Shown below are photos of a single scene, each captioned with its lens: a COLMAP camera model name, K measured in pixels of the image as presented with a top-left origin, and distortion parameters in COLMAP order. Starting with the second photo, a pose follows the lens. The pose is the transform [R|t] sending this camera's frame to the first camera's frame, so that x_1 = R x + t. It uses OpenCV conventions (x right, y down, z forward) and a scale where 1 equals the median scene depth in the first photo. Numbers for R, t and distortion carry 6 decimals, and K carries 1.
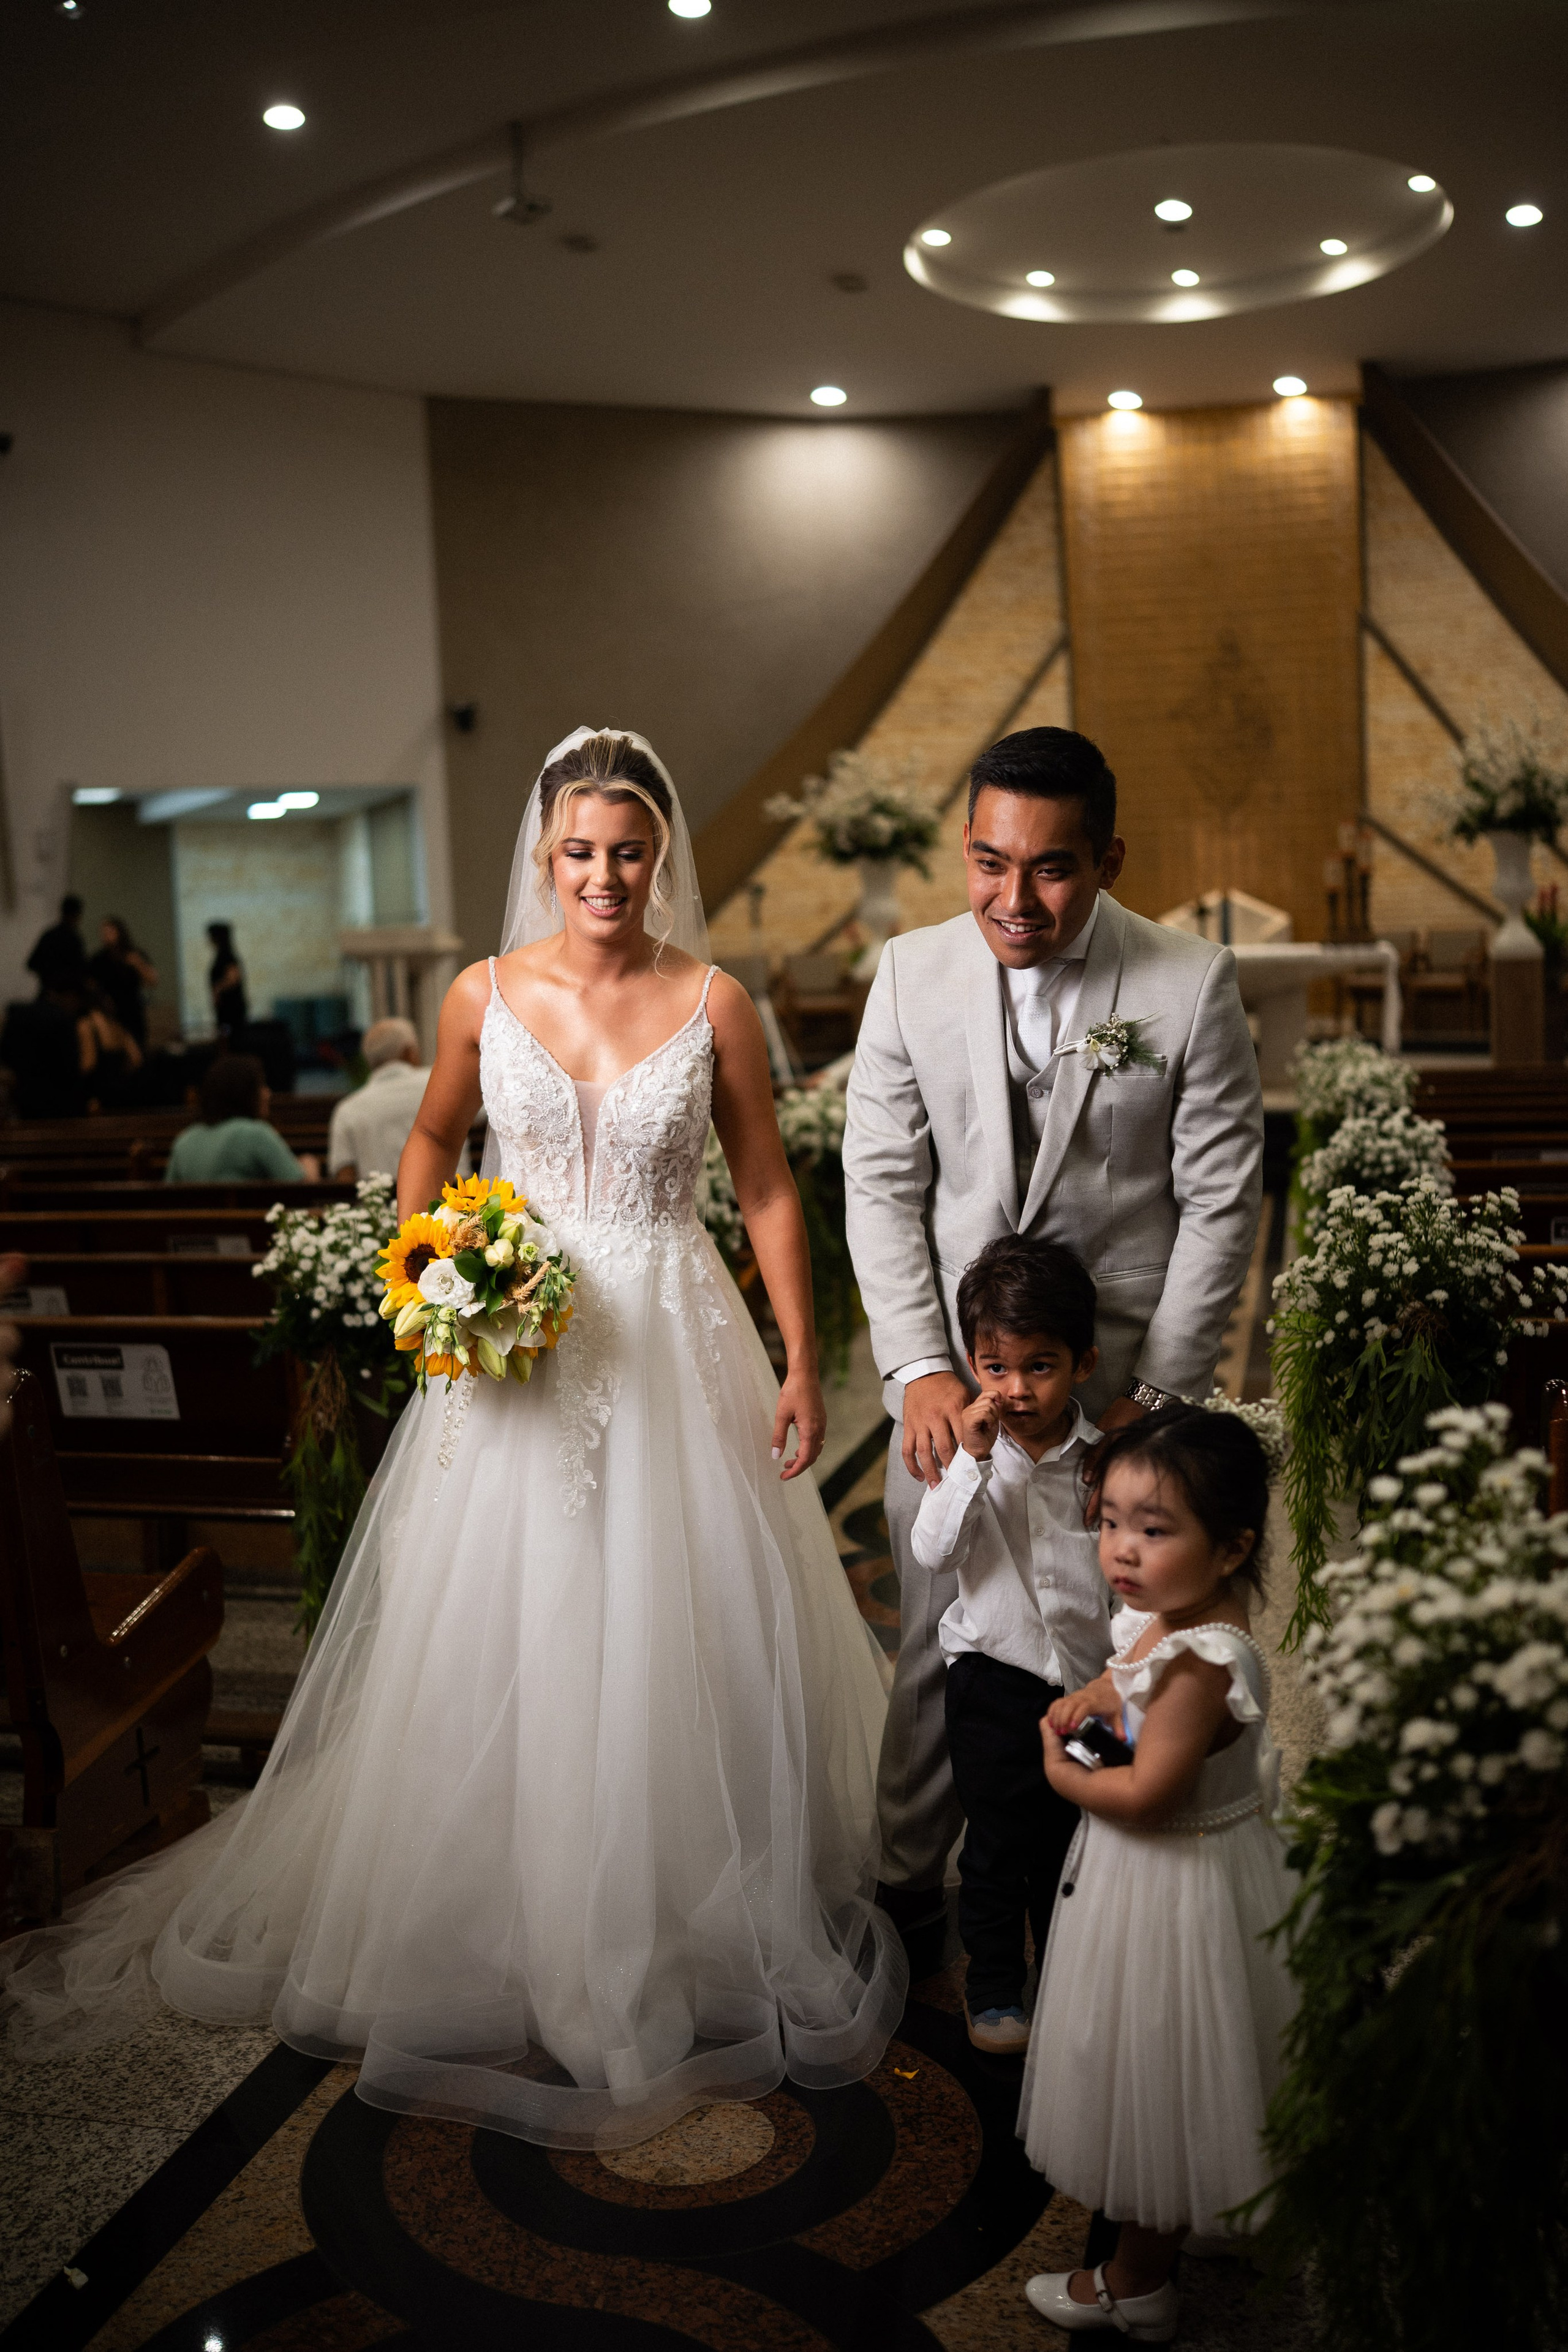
lens RADIAL K [[2272.4, 0, 789.0], [0, 2272.4, 1192.1], [0, 0, 1]] dist [-0.207922, 0.242854]
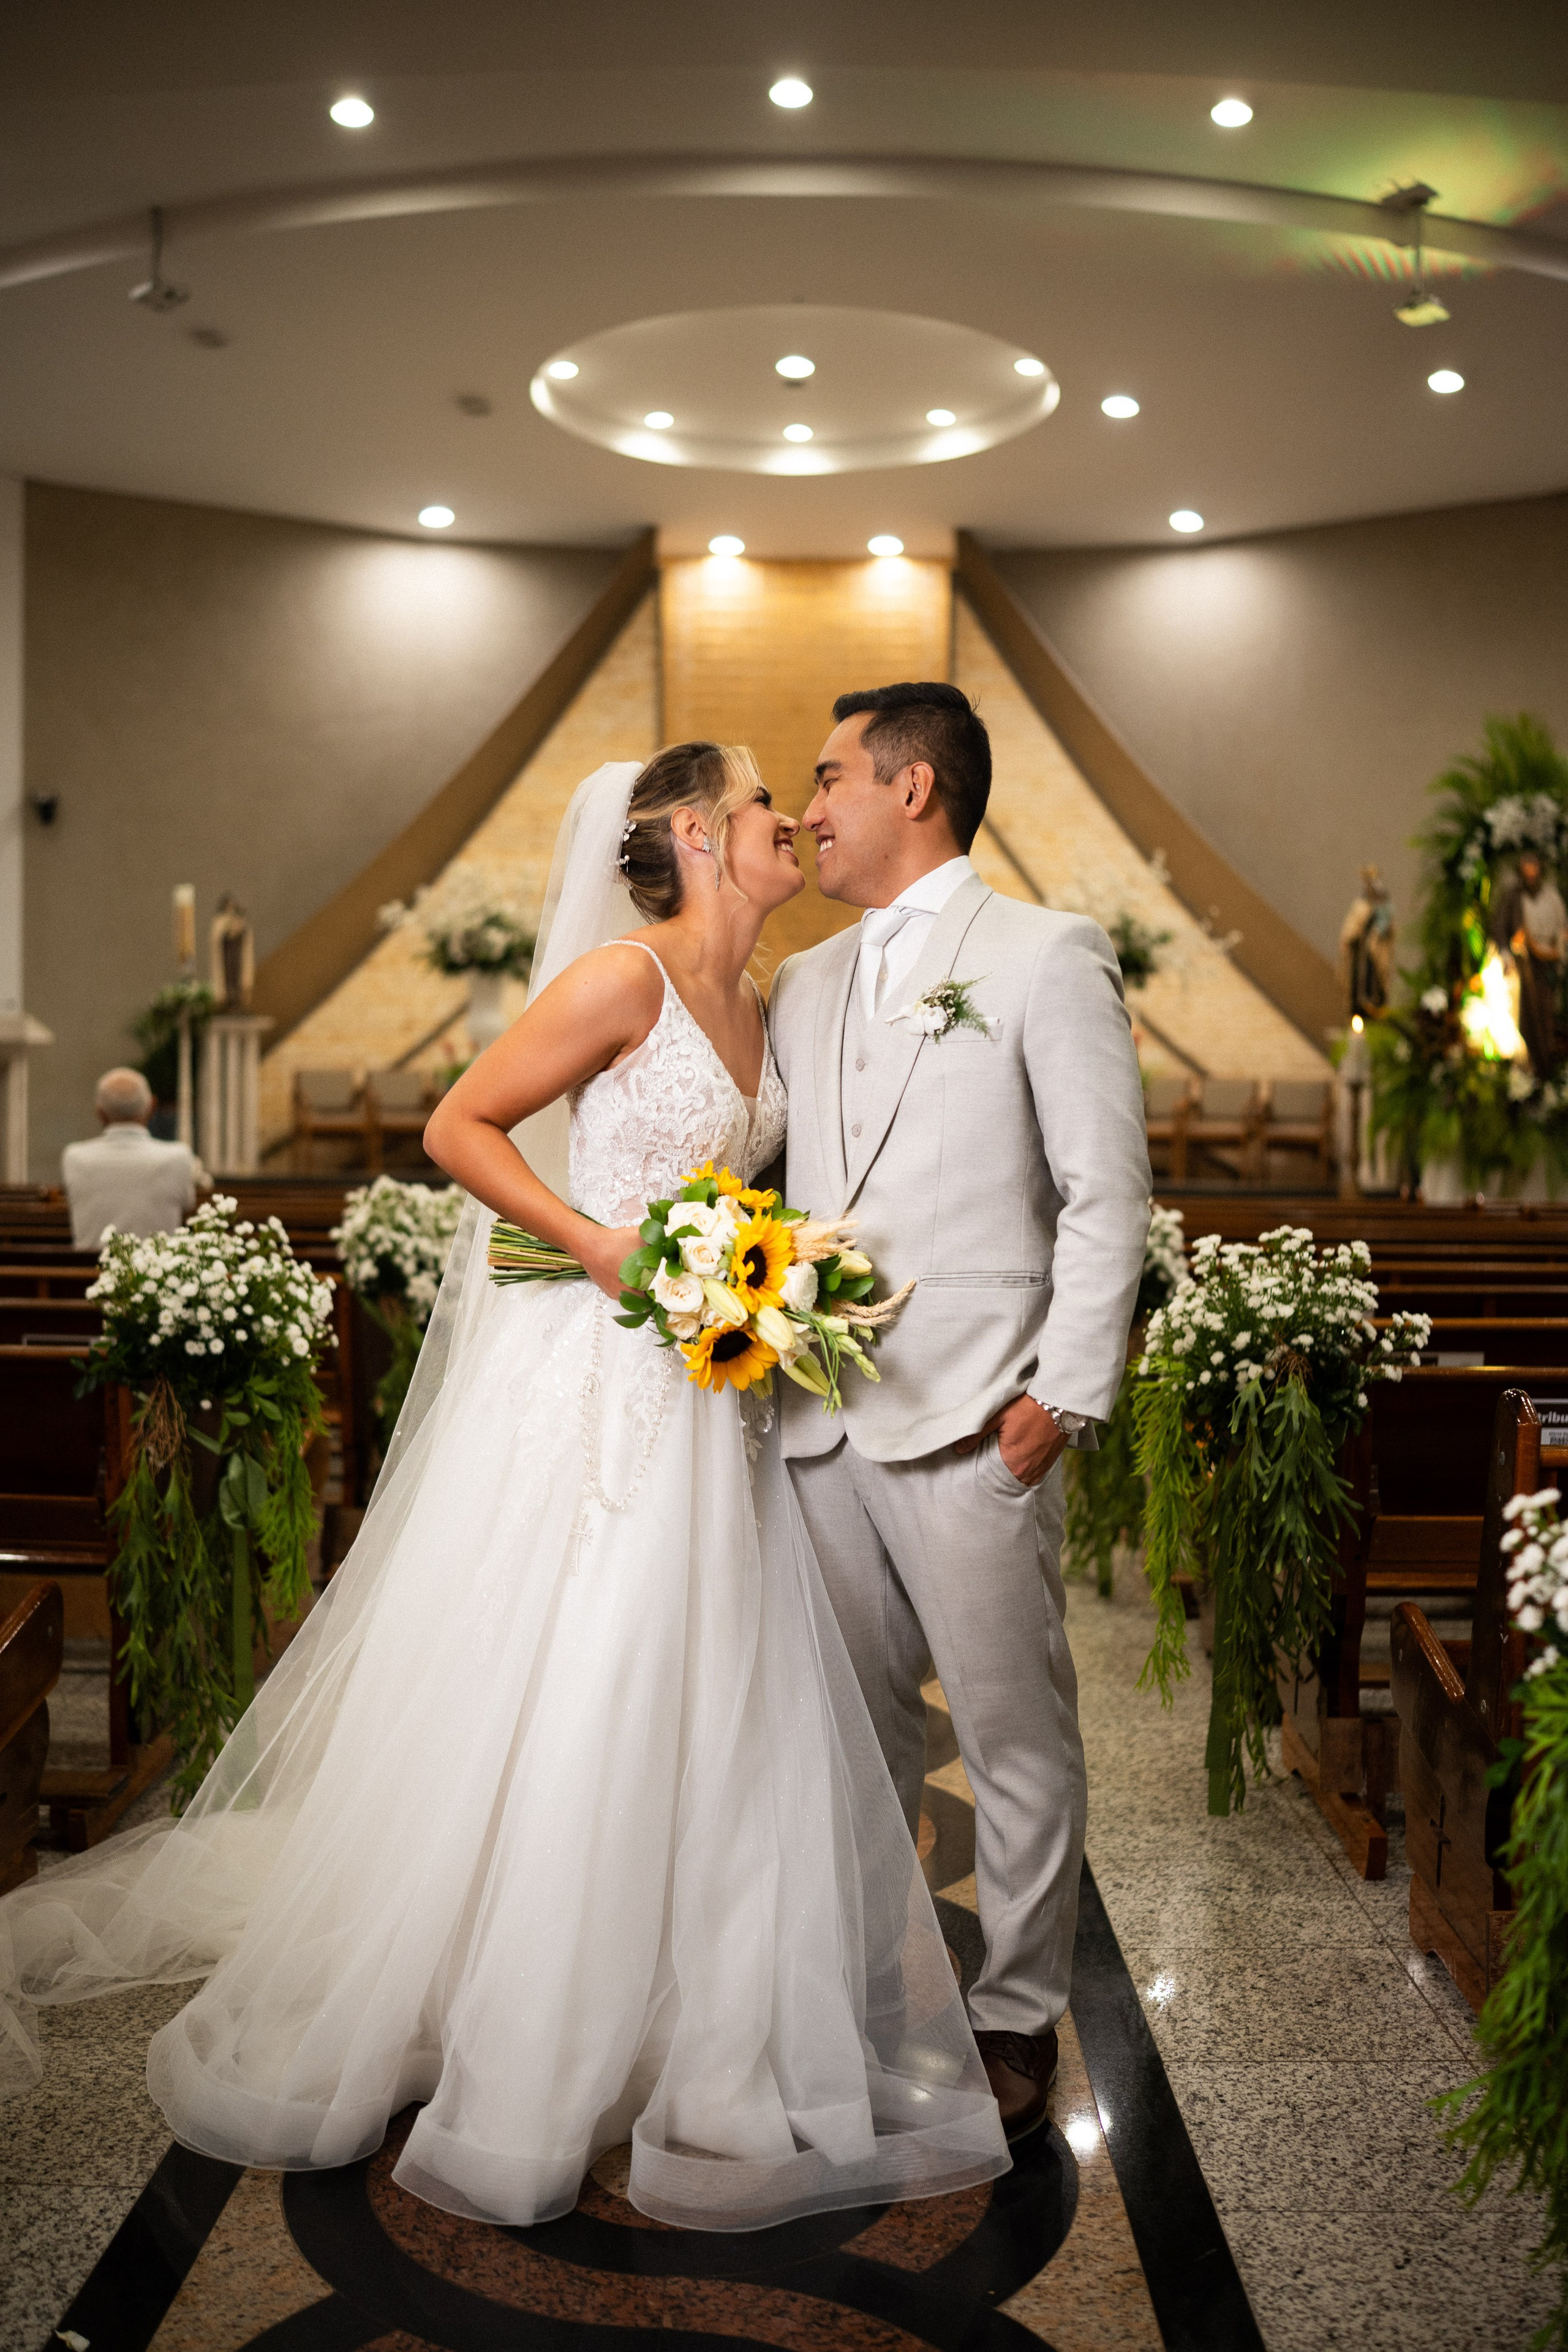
lens RADIAL K [[2272.4, 0, 789.0], [0, 2272.4, 1192.1], [0, 0, 1]] dist [-0.207922, 0.242854]
pose [[0.974992, 0.040873, 0.218449, -0.116422], [-0.026465, 0.997301, -0.068481, 0.036307], [-0.220658, 0.060988, 0.973443, 0.014863]]
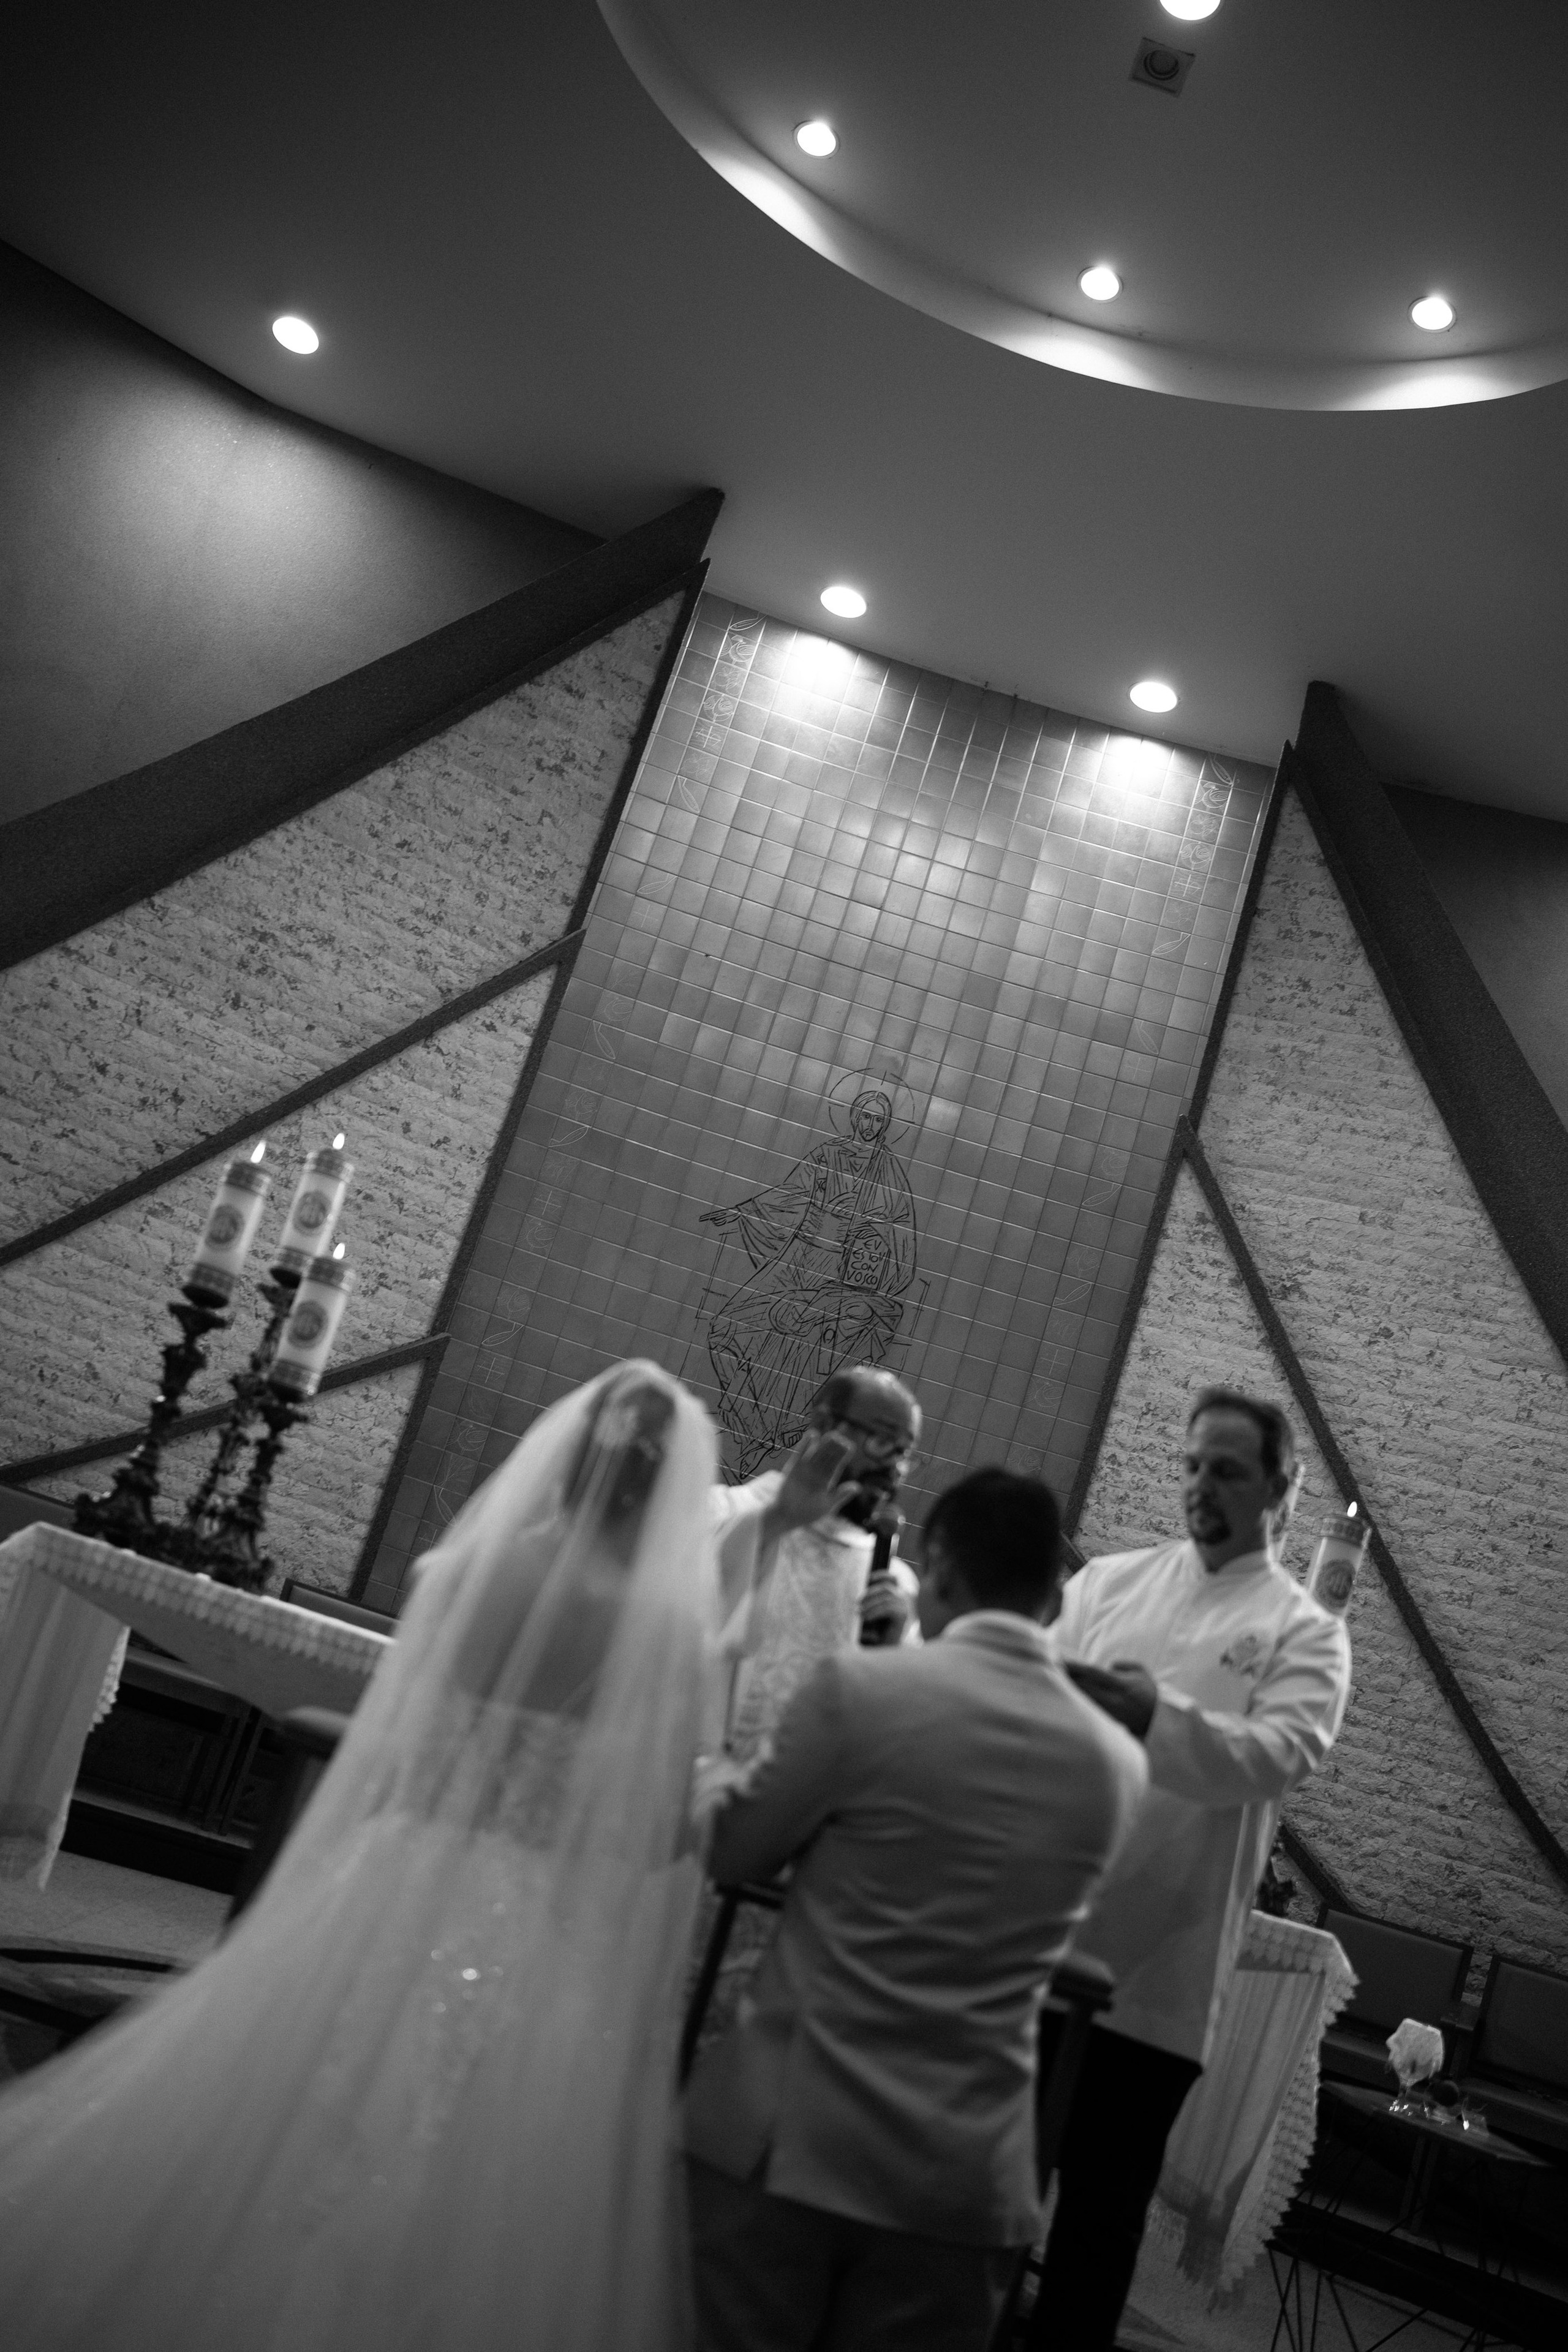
lens RADIAL K [[2272.4, 0, 789.0], [0, 2272.4, 1192.1], [0, 0, 1]] dist [-0.207922, 0.242854]
pose [[0.901567, 0.385985, 0.195429, 0.318293], [-0.301856, 0.884797, -0.354989, -0.188018], [-0.309935, 0.261055, 0.914216, 1.968953]]
